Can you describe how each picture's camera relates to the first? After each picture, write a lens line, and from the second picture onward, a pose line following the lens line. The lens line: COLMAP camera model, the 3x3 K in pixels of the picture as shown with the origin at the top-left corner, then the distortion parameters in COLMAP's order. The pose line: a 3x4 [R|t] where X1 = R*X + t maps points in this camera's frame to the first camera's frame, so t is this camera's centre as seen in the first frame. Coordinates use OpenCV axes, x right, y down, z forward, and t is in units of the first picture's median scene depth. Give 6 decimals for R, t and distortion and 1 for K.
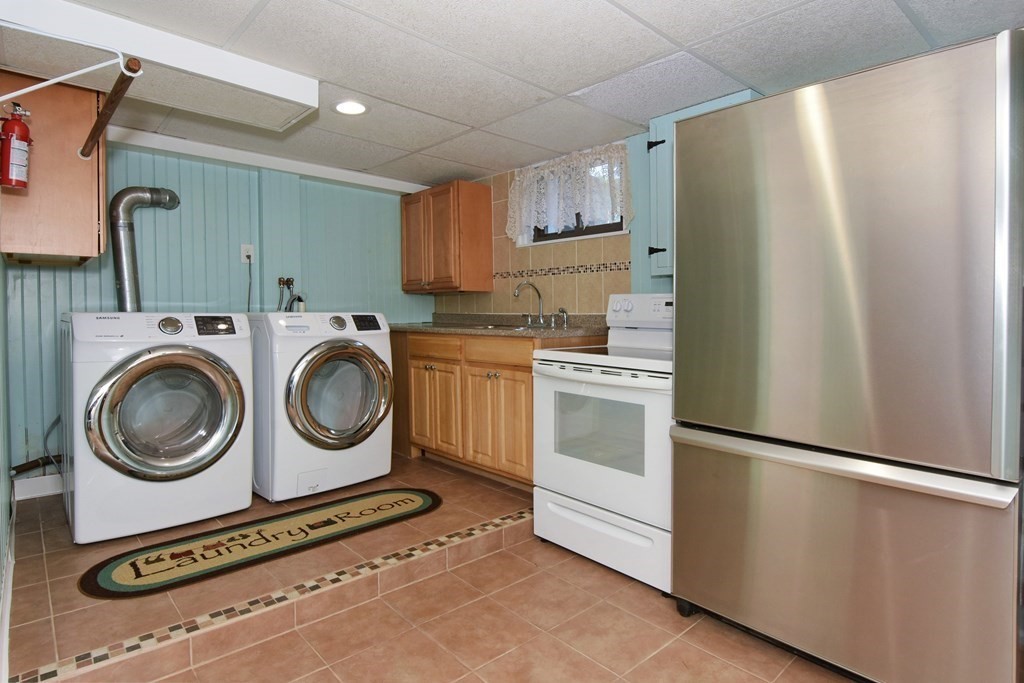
lens RADIAL K [[536.2, 0, 511.0], [0, 536.2, 309.7], [0, 0, 1]] dist [0.000855, 0.000254]
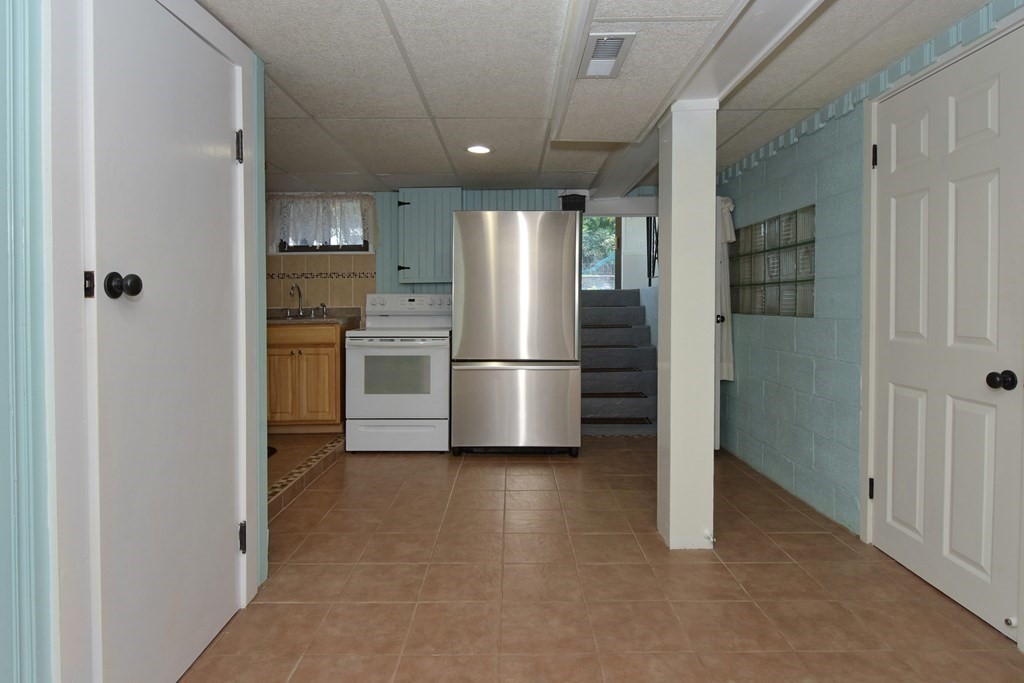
lens RADIAL K [[536.2, 0, 511.0], [0, 536.2, 309.7], [0, 0, 1]] dist [0.000855, 0.000254]
pose [[0.683928, -0.020135, 0.729271, -0.673969], [0.008149, 0.999768, 0.019960, -0.011645], [-0.729504, -0.007708, 0.683933, -0.352624]]
